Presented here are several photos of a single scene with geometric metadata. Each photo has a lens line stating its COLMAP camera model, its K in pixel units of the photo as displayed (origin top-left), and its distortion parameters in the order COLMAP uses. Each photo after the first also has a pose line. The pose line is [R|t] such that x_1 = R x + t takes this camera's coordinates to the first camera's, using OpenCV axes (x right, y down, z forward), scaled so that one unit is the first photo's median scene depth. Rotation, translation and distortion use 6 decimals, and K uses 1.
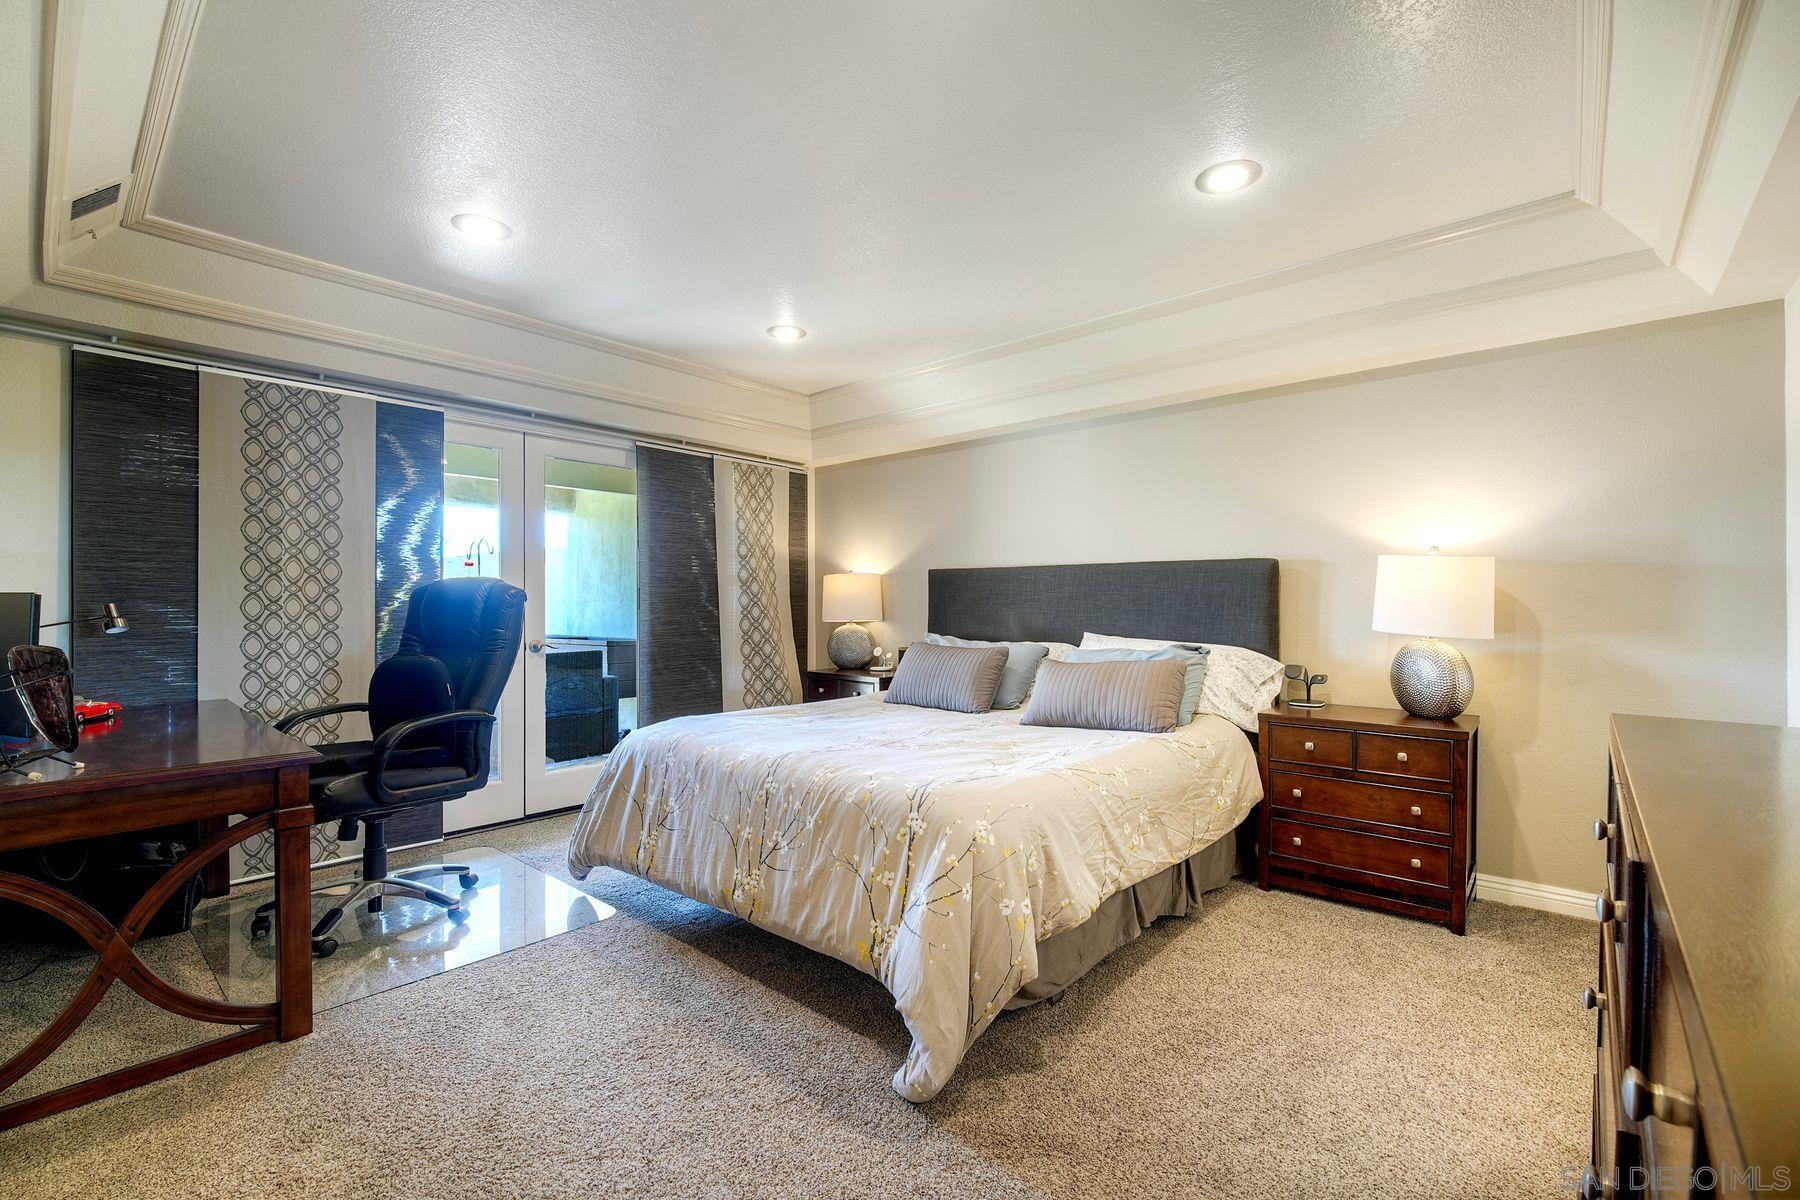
lens RADIAL K [[761.0, 0, 892.4], [0, 761.0, 591.9], [0, 0, 1]] dist [0.001243, -0.010542]
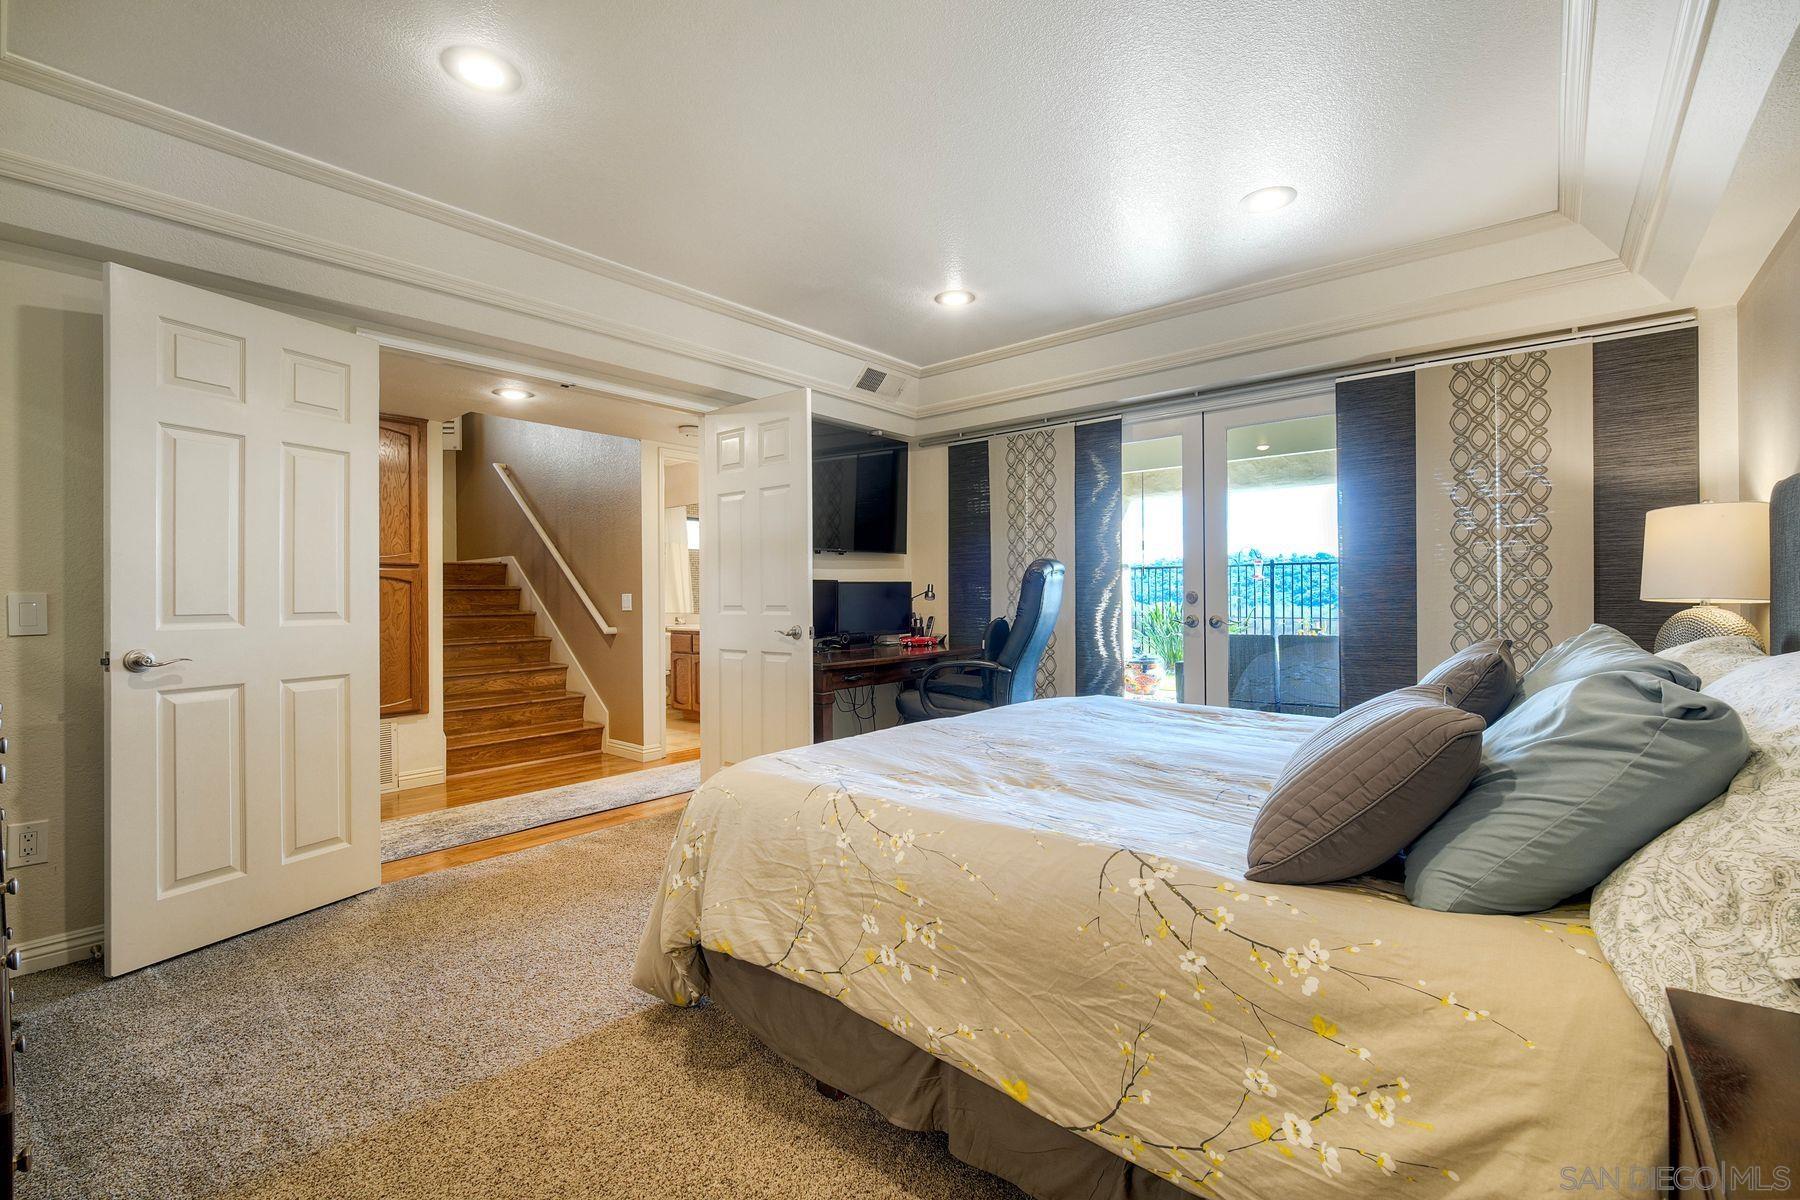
lens RADIAL K [[761.0, 0, 892.4], [0, 761.0, 591.9], [0, 0, 1]] dist [0.001243, -0.010542]
pose [[0.015035, -0.001064, -0.999886, 0.725897], [0.024255, 0.999706, -0.000699, 0.029849], [0.999593, -0.024242, 0.015057, 0.779355]]
